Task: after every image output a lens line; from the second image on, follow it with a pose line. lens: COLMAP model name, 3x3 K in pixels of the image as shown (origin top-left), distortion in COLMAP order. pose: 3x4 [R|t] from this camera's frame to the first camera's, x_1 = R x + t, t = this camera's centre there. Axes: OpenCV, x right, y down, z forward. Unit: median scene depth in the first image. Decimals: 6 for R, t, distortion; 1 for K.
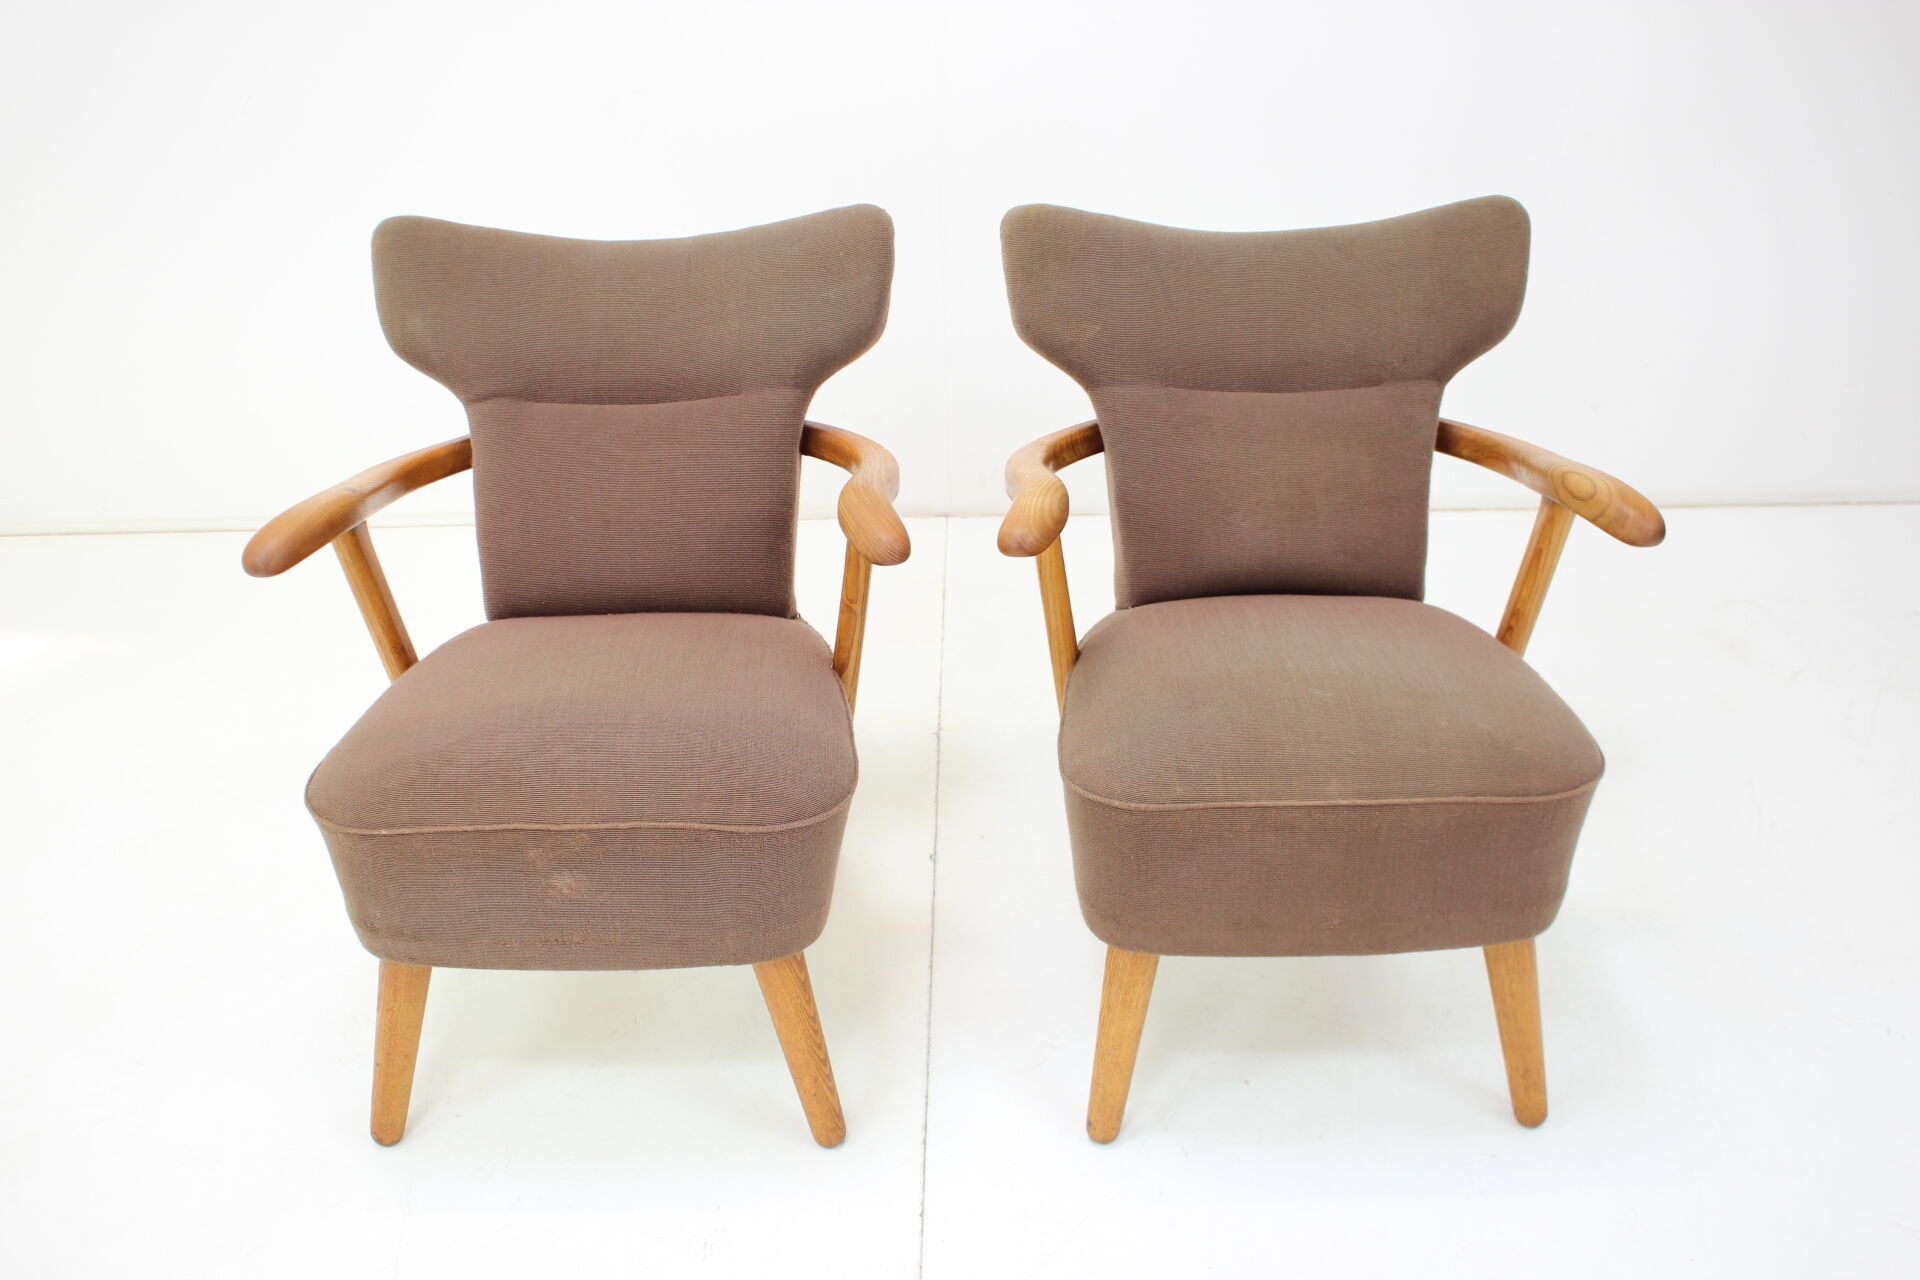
lens RADIAL K [[2080.8, 0, 960.0], [0, 2080.8, 640.0], [0, 0, 1]] dist [-0.124652, -0.021523]
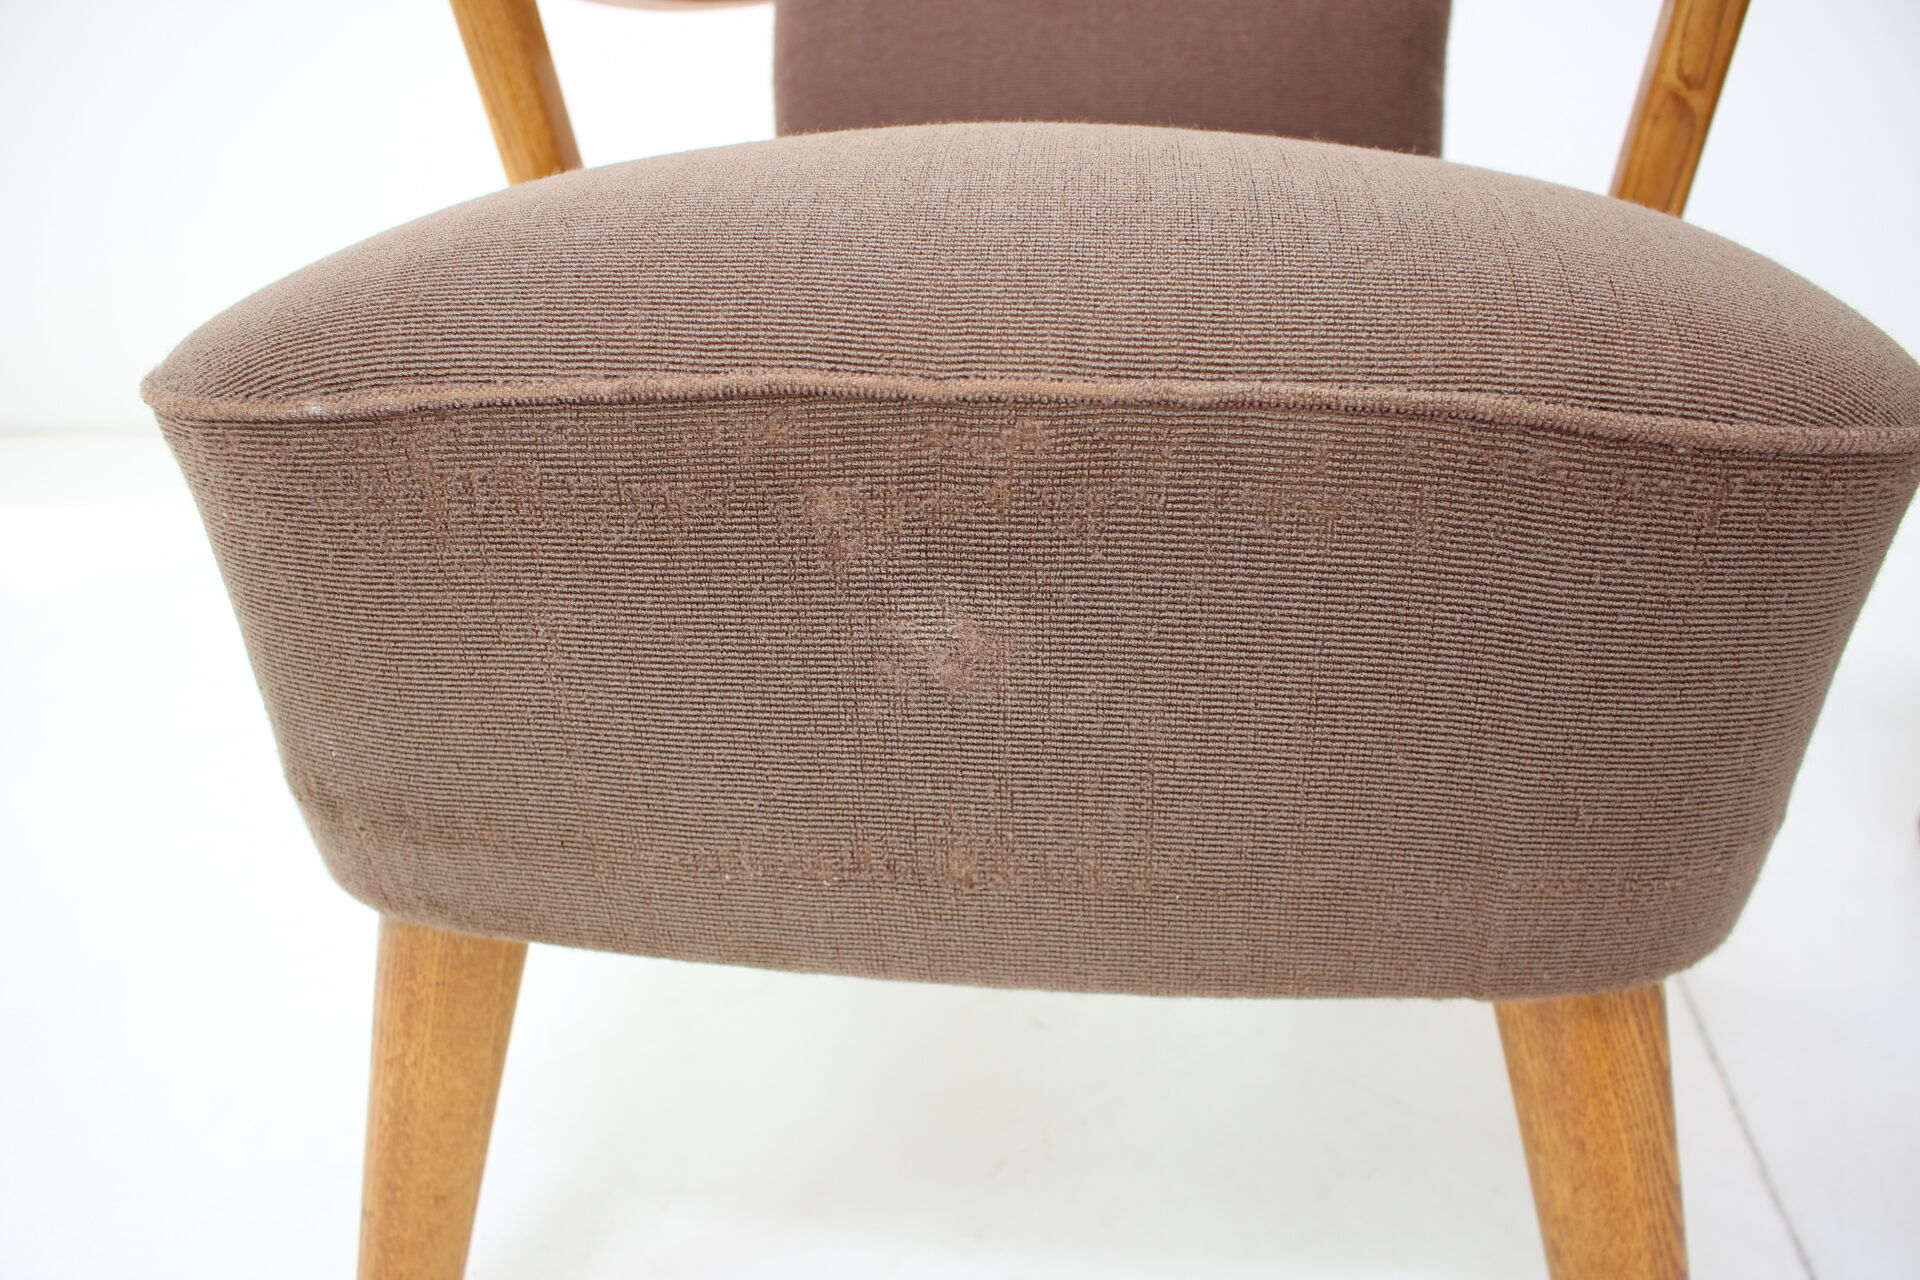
lens RADIAL K [[1637.6, 0, 960.0], [0, 1637.6, 640.0], [0, 0, 1]] dist [-0.126556, 0.014656]
pose [[0.988209, 0.047447, -0.145576, -0.152744], [-0.062120, 0.993250, -0.097961, 0.134395], [0.139946, 0.105849, 0.984485, 0.765995]]
